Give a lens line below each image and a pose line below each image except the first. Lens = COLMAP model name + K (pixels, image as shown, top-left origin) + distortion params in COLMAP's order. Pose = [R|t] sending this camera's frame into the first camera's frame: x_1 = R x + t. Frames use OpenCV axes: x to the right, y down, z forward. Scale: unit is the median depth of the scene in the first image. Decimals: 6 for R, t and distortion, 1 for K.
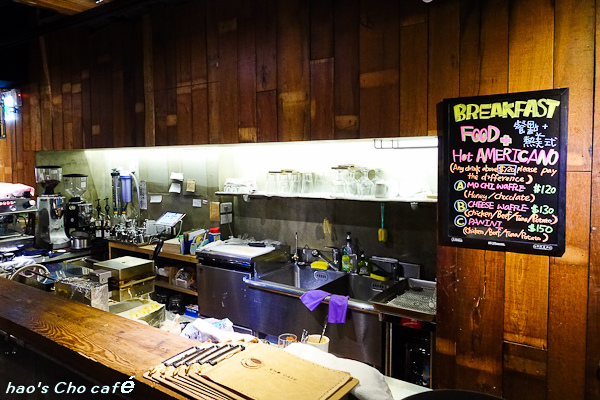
lens RADIAL K [[463.1, 0, 298.8], [0, 463.1, 157.0], [0, 0, 1]] dist [-0.002956, 0.001568]
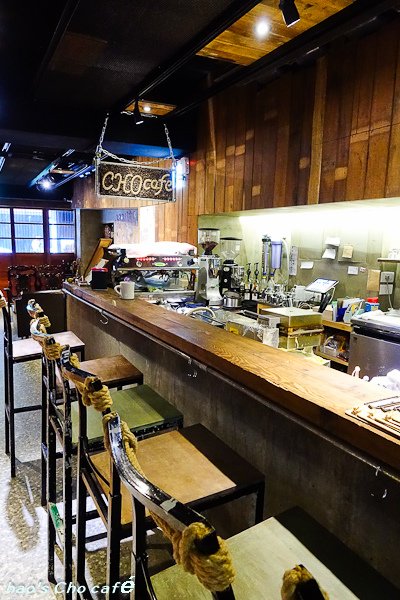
lens RADIAL K [[451.7, 0, 200.0], [0, 451.7, 300.0], [0, 0, 1]] dist [0.003932, 0.000297]
pose [[0.890492, 0.102254, -0.443360, -0.082908], [-0.053105, 0.991118, 0.121923, 0.062579], [0.451890, -0.085026, 0.888013, 0.045191]]
